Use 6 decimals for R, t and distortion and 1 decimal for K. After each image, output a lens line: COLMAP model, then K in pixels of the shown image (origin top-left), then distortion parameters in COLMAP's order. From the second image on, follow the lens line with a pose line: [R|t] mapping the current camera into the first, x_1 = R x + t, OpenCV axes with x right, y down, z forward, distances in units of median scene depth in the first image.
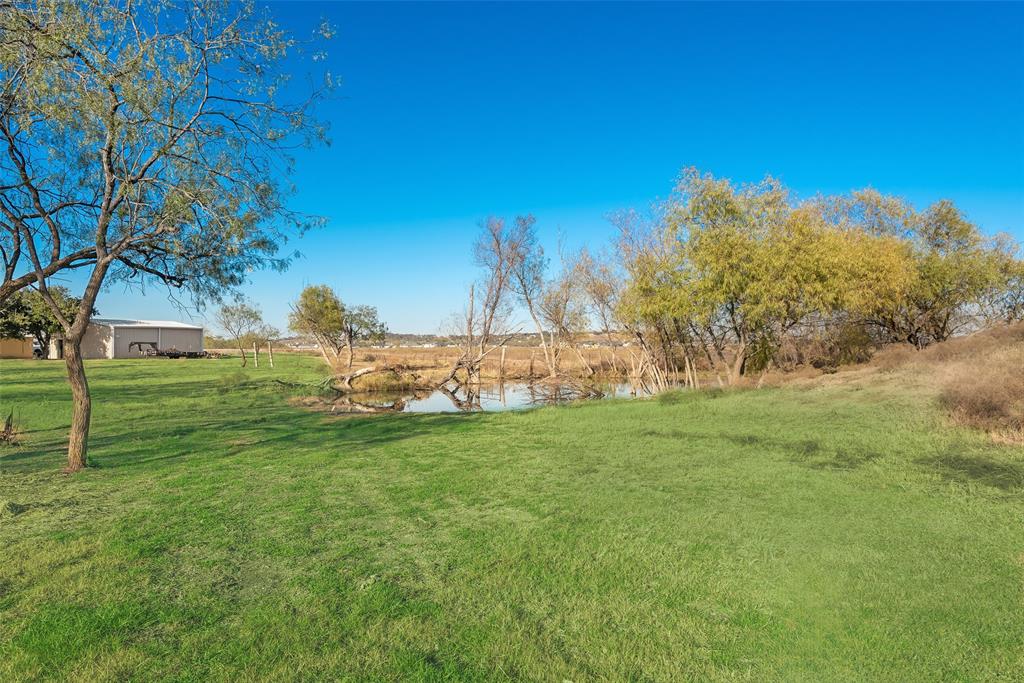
lens RADIAL K [[677.2, 0, 513.8], [0, 677.2, 343.3], [0, 0, 1]] dist [0.000984, -0.000711]
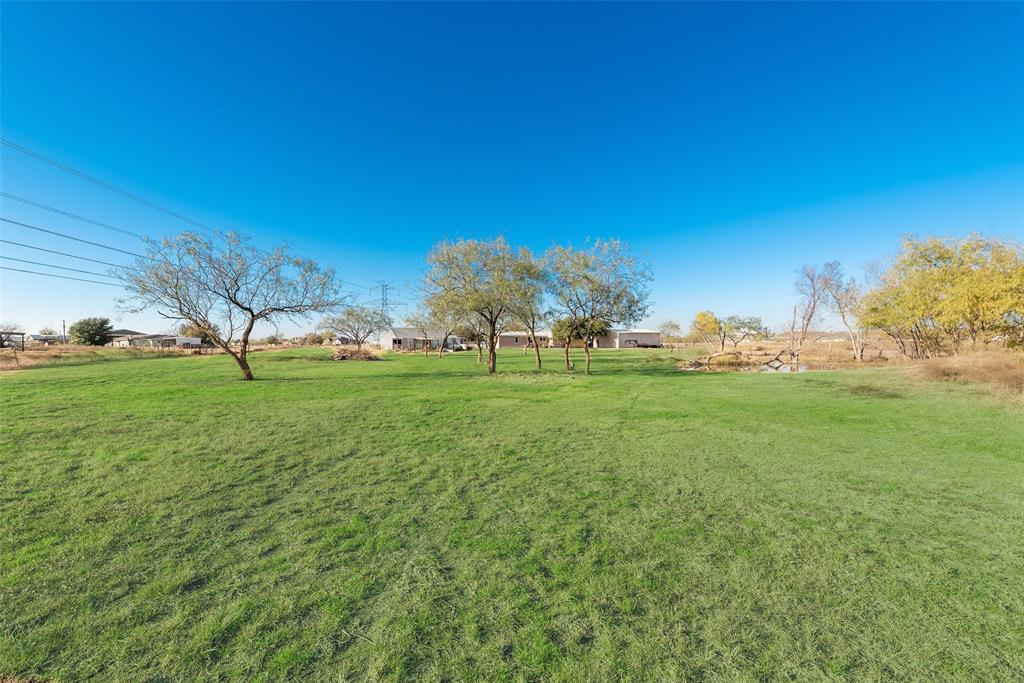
lens RADIAL K [[415.9, 0, 513.4], [0, 415.9, 341.6], [0, 0, 1]] dist [0.003573, -0.000428]
pose [[0.694612, -0.004364, -0.719371, 0.204079], [0.008780, 0.999959, 0.002412, -0.005586], [0.719331, -0.007992, 0.694622, -0.252206]]
